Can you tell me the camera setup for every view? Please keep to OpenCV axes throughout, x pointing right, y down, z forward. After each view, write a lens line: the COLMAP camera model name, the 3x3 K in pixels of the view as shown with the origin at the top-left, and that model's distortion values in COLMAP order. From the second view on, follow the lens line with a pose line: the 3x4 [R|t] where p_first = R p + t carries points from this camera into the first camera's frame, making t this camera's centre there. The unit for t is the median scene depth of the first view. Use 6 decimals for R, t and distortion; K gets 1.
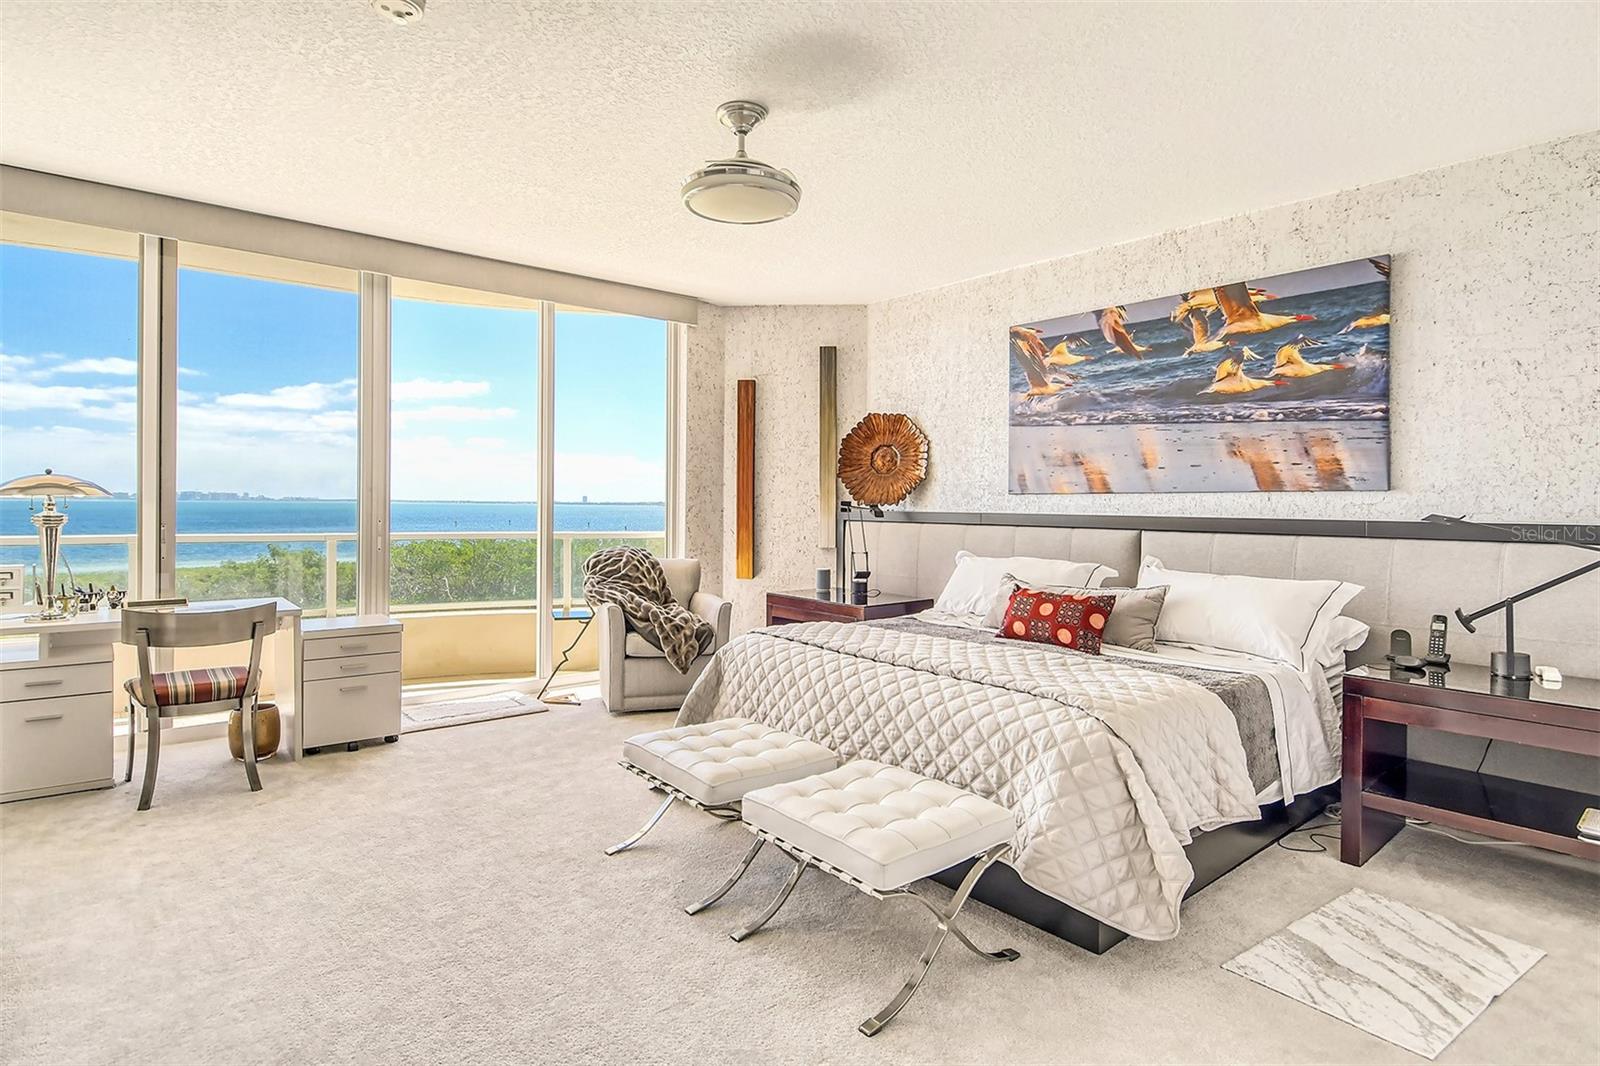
lens RADIAL K [[857.9, 0, 776.1], [0, 857.9, 499.0], [0, 0, 1]] dist [0.016699, -0.015732]
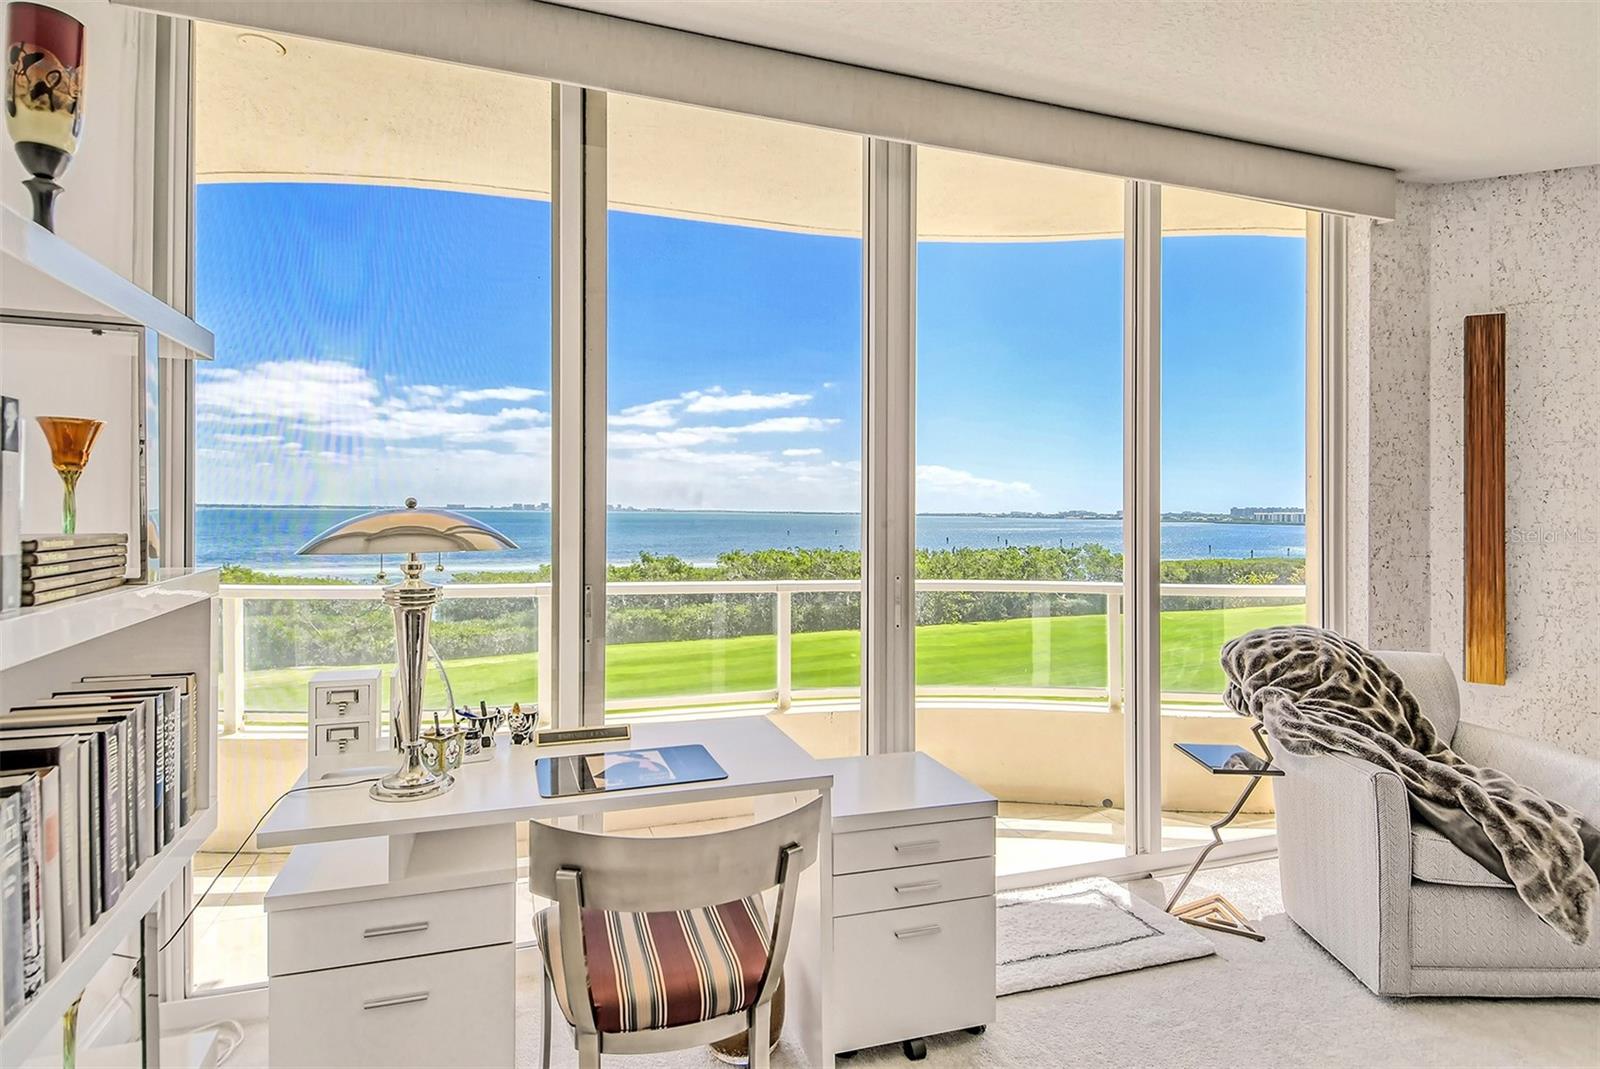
lens RADIAL K [[857.9, 0, 790.1], [0, 857.9, 524.9], [0, 0, 1]] dist [0.016699, -0.015732]
pose [[0.937826, 0.007175, -0.347030, -0.334331], [-0.000708, 0.999824, 0.018758, -0.021290], [0.347104, -0.017346, 0.937666, 0.440496]]
